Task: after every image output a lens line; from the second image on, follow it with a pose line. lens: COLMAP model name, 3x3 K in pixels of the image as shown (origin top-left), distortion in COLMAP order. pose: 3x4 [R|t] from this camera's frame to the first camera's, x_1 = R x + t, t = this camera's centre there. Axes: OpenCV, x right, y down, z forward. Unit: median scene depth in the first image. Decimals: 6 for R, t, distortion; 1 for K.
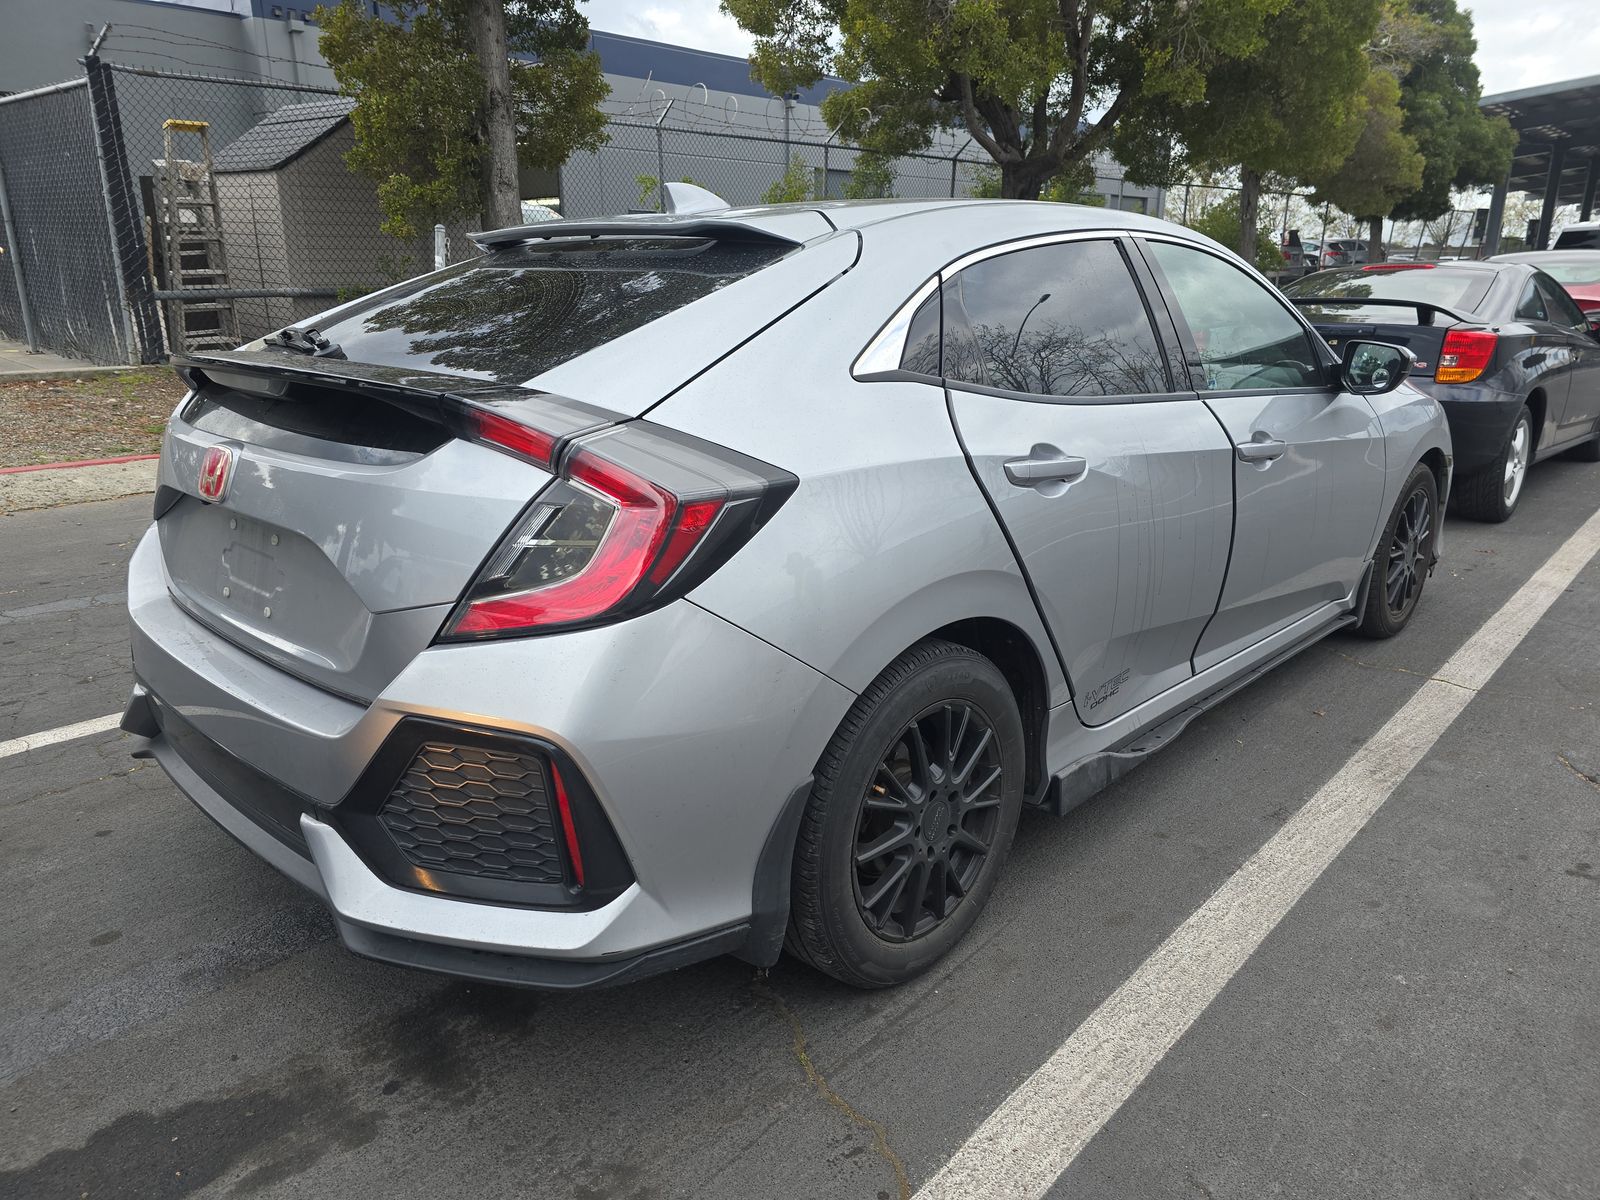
lens RADIAL K [[1118.3, 0, 801.2], [0, 1118.3, 622.2], [0, 0, 1]] dist [0.040840, -0.039956]
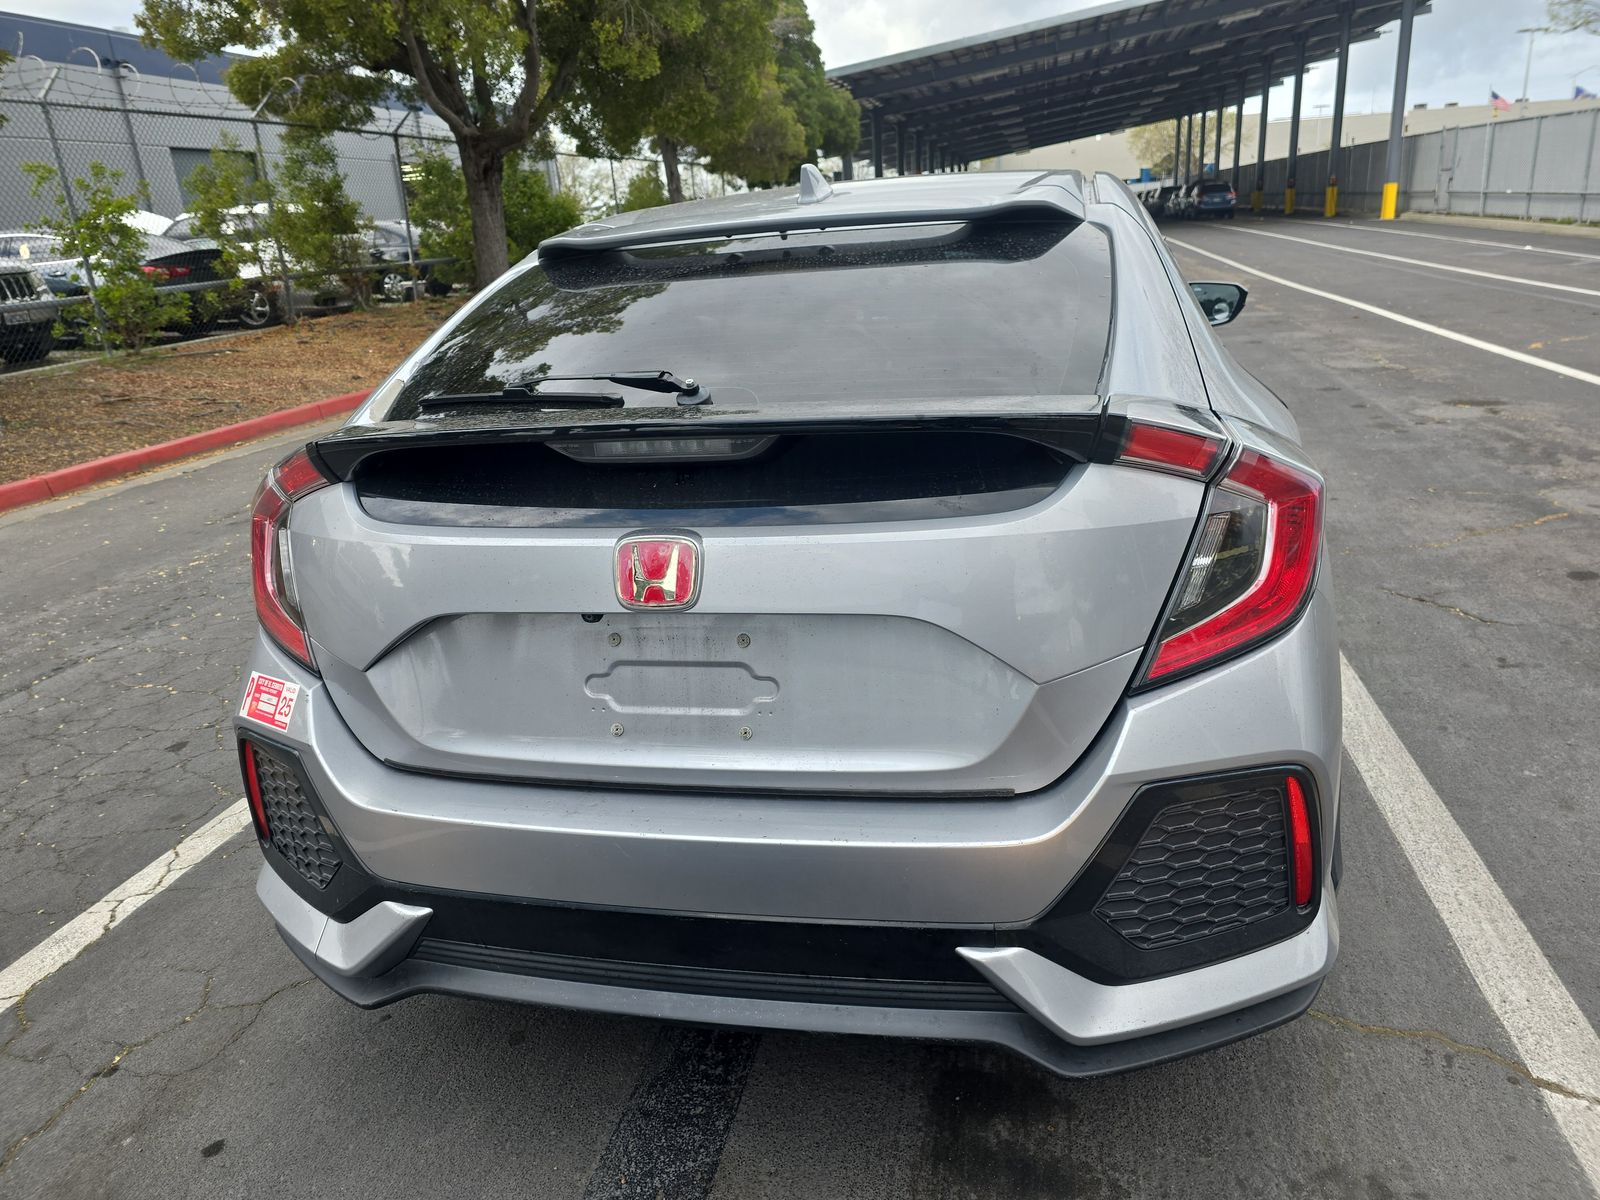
lens RADIAL K [[1118.3, 0, 801.2], [0, 1118.3, 622.2], [0, 0, 1]] dist [0.040840, -0.039956]
pose [[0.847345, -0.228465, 0.479386, -0.119242], [0.218710, 0.972747, 0.077006, -0.020487], [-0.483914, 0.039595, 0.874219, 0.045245]]
